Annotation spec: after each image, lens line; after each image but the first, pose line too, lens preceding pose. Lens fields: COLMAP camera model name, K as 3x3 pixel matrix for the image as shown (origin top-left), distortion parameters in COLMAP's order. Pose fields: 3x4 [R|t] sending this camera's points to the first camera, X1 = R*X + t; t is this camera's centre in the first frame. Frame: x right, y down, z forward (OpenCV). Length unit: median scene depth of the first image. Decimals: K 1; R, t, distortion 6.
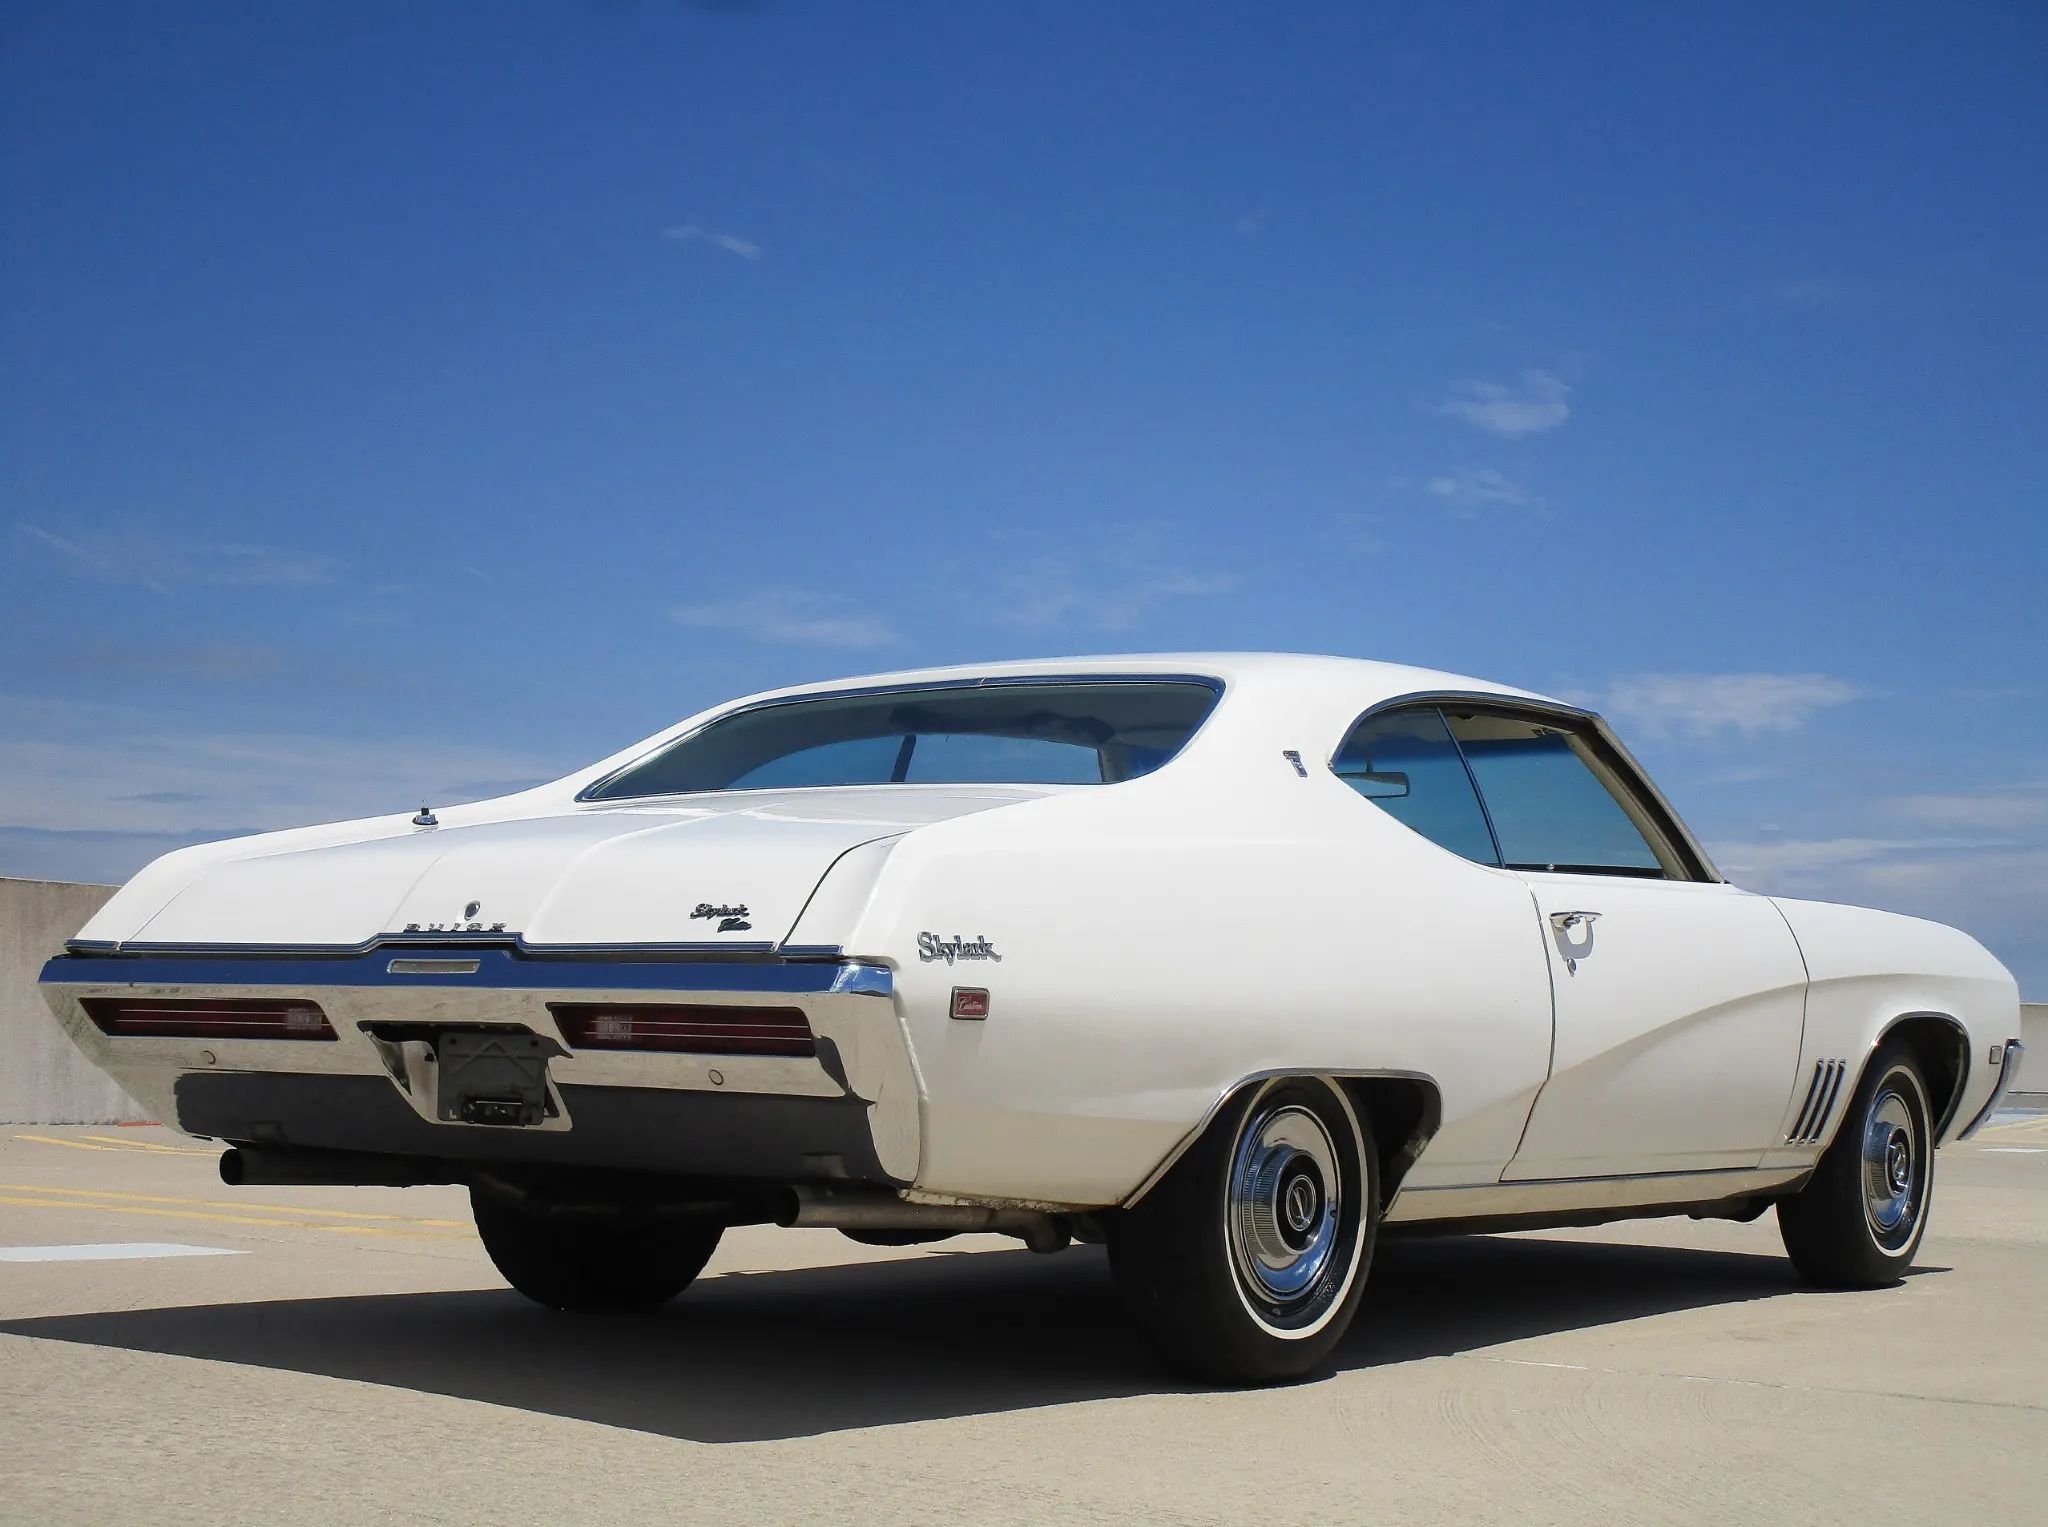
lens RADIAL K [[2332.8, 0, 1024.0], [0, 2332.8, 763.5], [0, 0, 1]] dist [-0.119341, -0.041673]
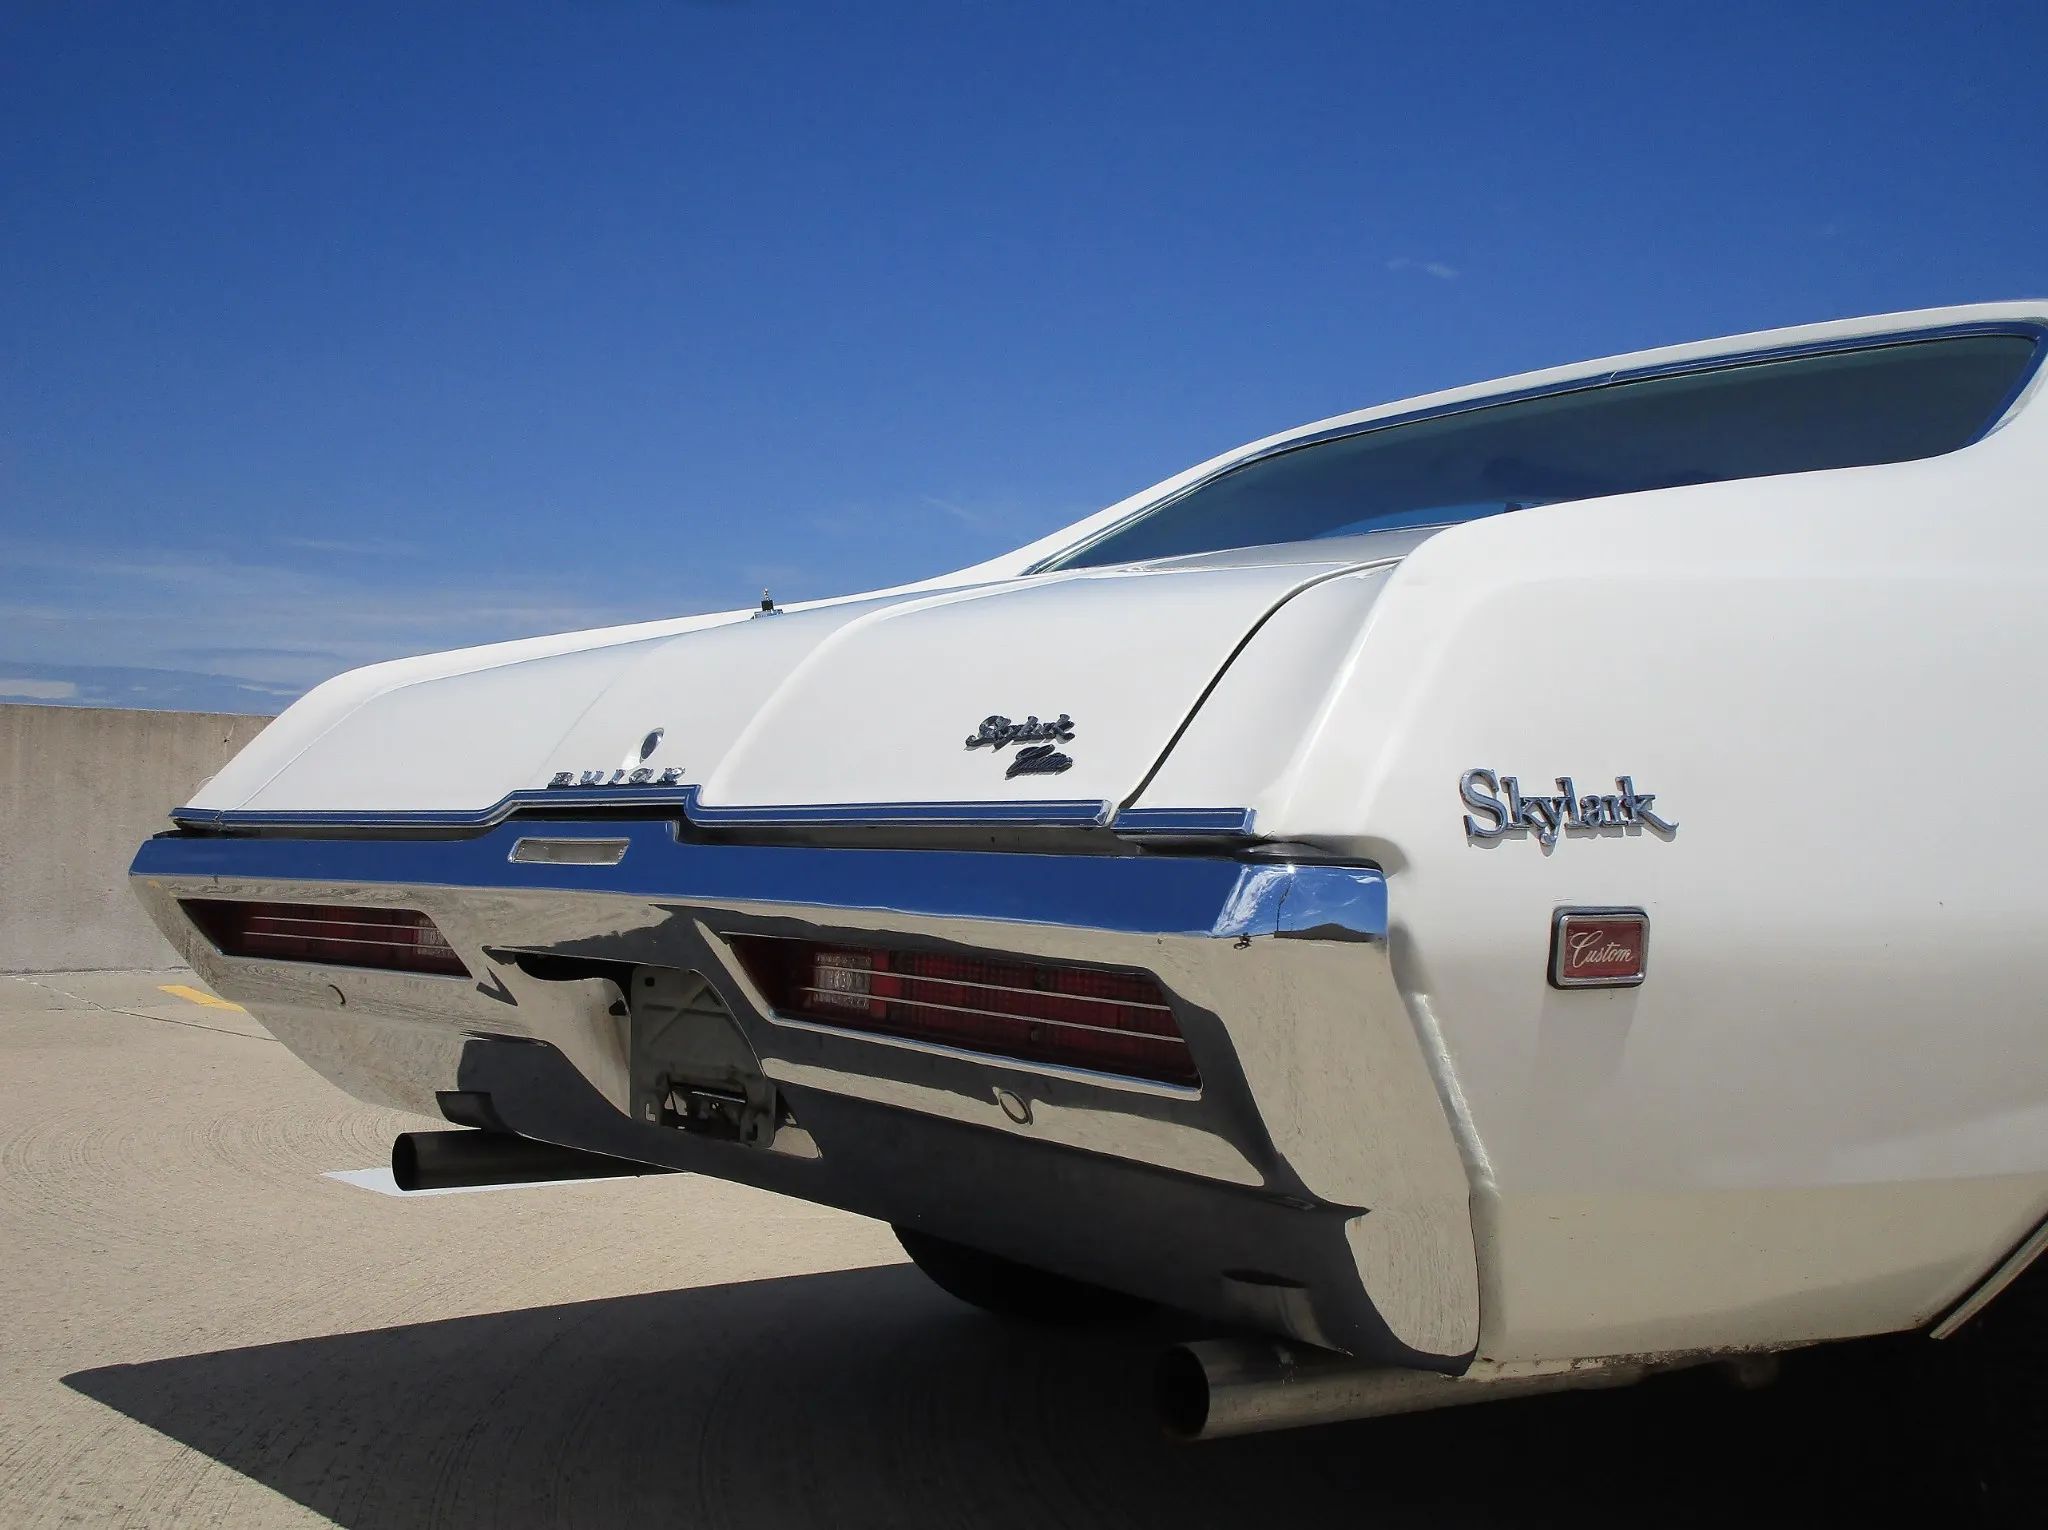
lens RADIAL K [[2332.8, 0, 1024.0], [0, 2332.8, 765.0], [0, 0, 1]] dist [-0.119341, -0.041673]
pose [[0.964413, -0.015746, -0.263930, -0.012618], [0.033496, 0.997458, 0.062888, 0.041690], [0.262269, -0.069490, 0.962490, 0.568074]]
